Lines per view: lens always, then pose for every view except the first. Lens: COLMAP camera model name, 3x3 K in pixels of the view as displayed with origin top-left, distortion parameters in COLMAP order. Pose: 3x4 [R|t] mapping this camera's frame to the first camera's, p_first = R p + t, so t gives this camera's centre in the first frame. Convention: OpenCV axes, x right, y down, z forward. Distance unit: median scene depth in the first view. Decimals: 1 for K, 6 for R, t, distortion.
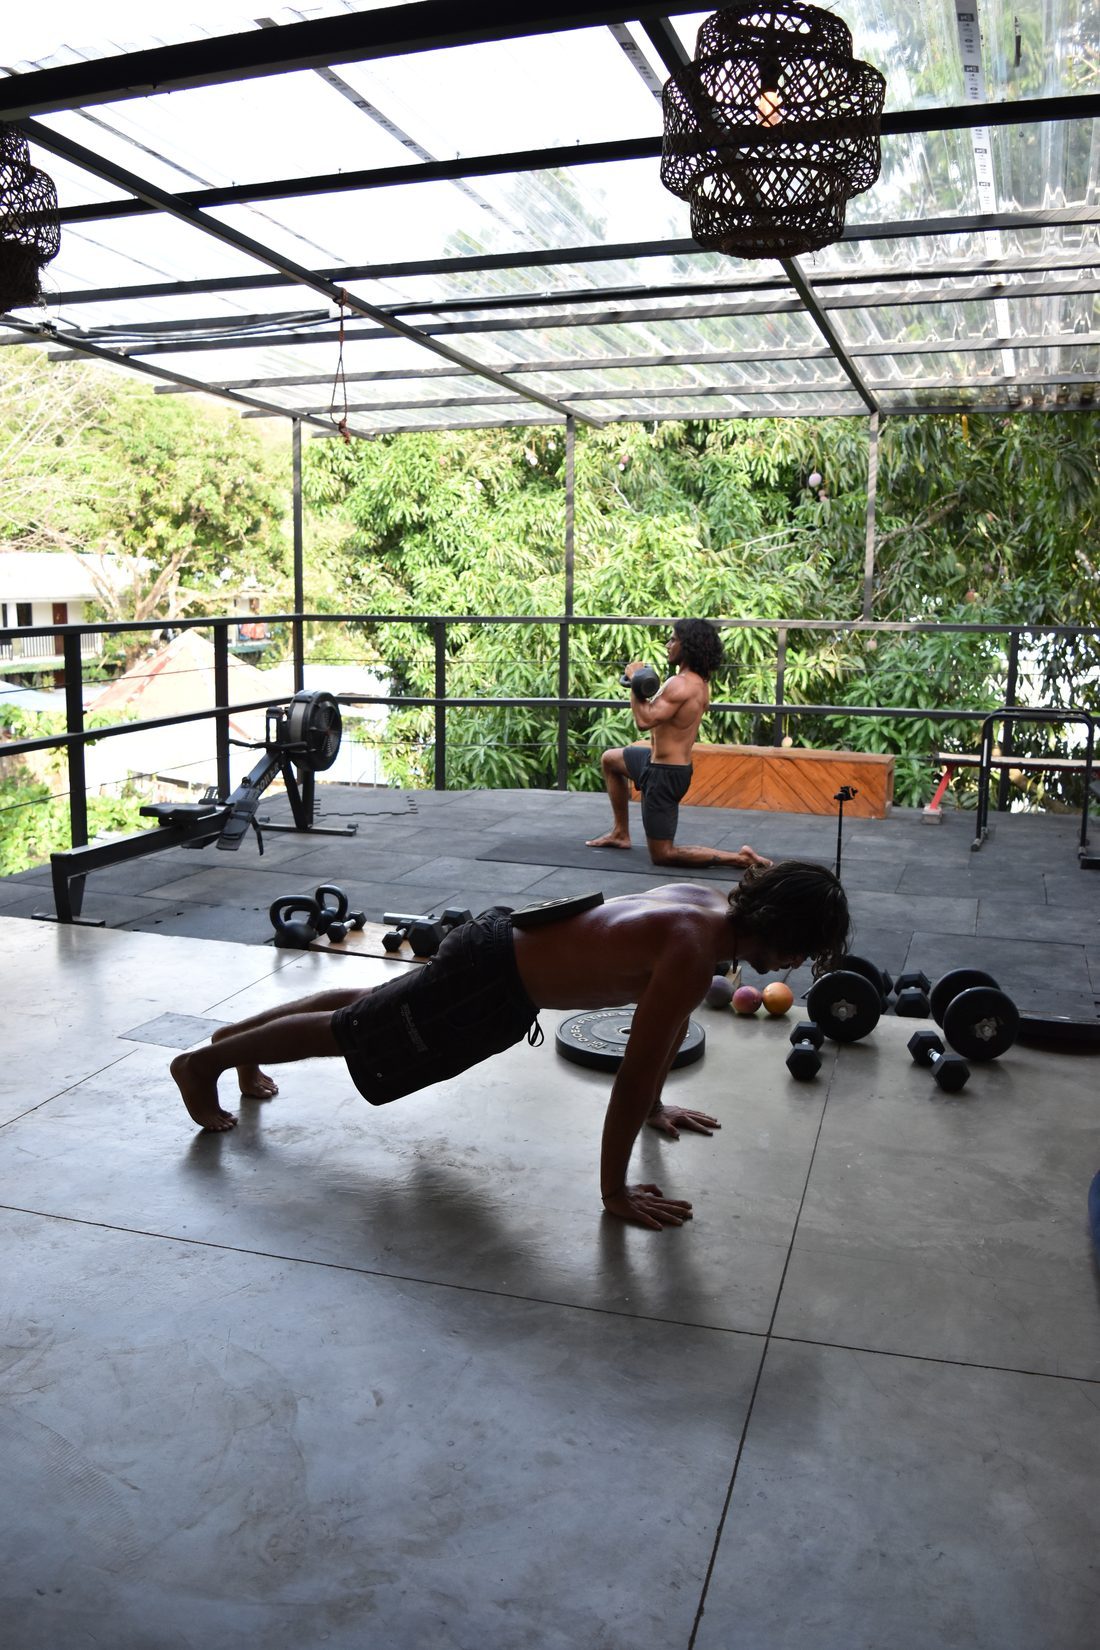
lens RADIAL K [[1283.0, 0, 550.0], [0, 1283.0, 825.0], [0, 0, 1]] dist [-0.089165, 0.000444]
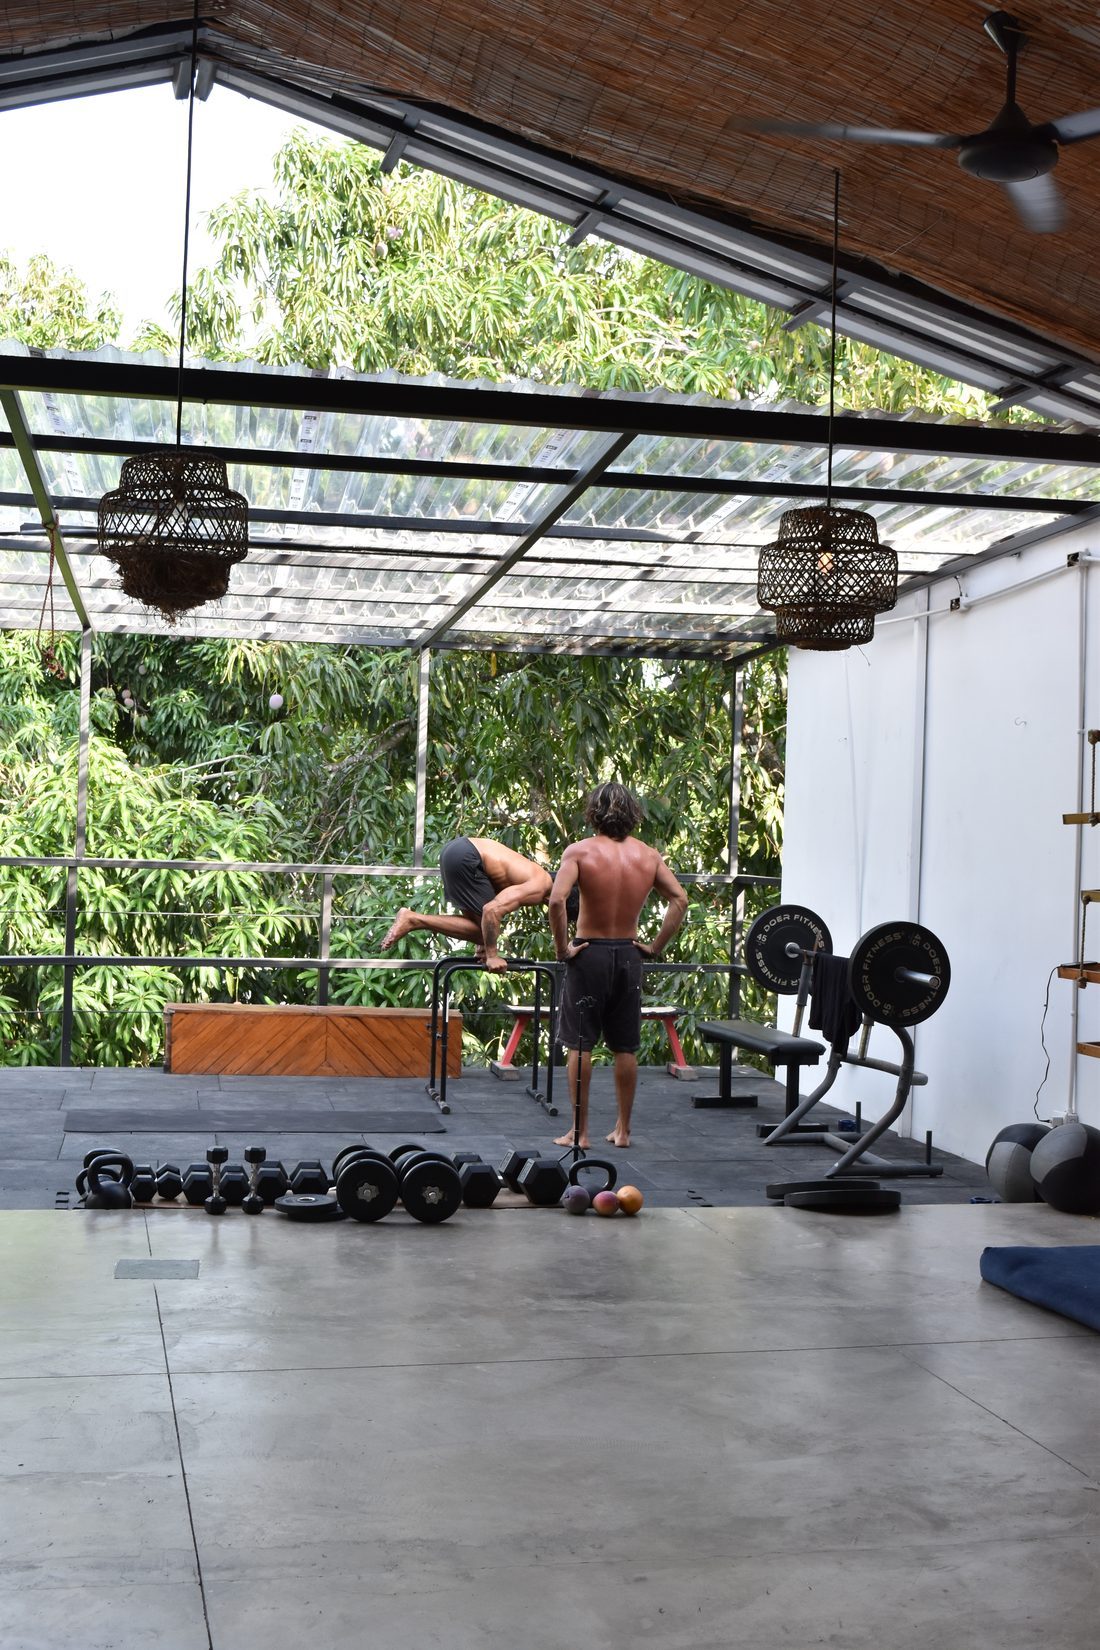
lens RADIAL K [[1883.1, 0, 550.0], [0, 1883.1, 825.0], [0, 0, 1]] dist [-0.016073, -0.004957]
pose [[0.864672, 0.022113, 0.501850, -0.288925], [0.064783, 0.985779, -0.155057, 0.023726], [-0.498142, 0.166584, 0.850943, -0.181468]]
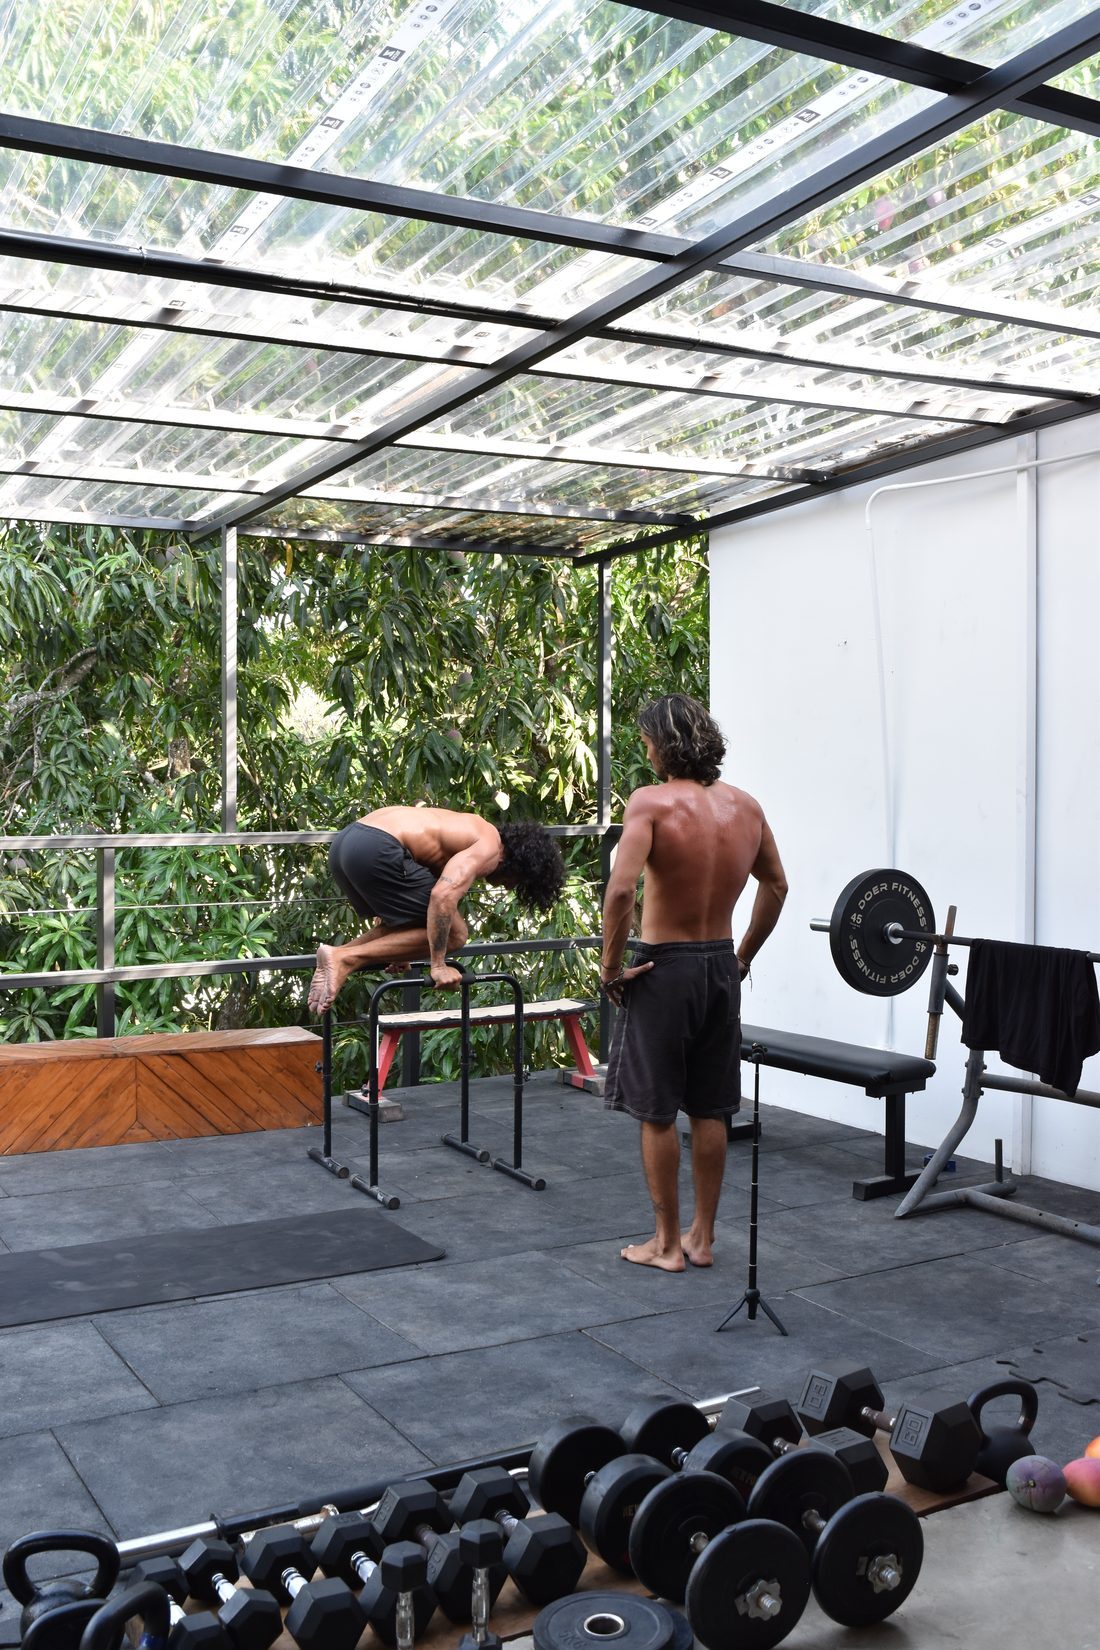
lens RADIAL K [[1615.4, 0, 550.0], [0, 1615.4, 825.0], [0, 0, 1]] dist [-0.054224, -0.002567]
pose [[0.669167, -0.030426, 0.742489, -0.217111], [0.140532, 0.986313, -0.086236, -0.053798], [-0.729703, 0.162049, 0.664285, 0.248641]]
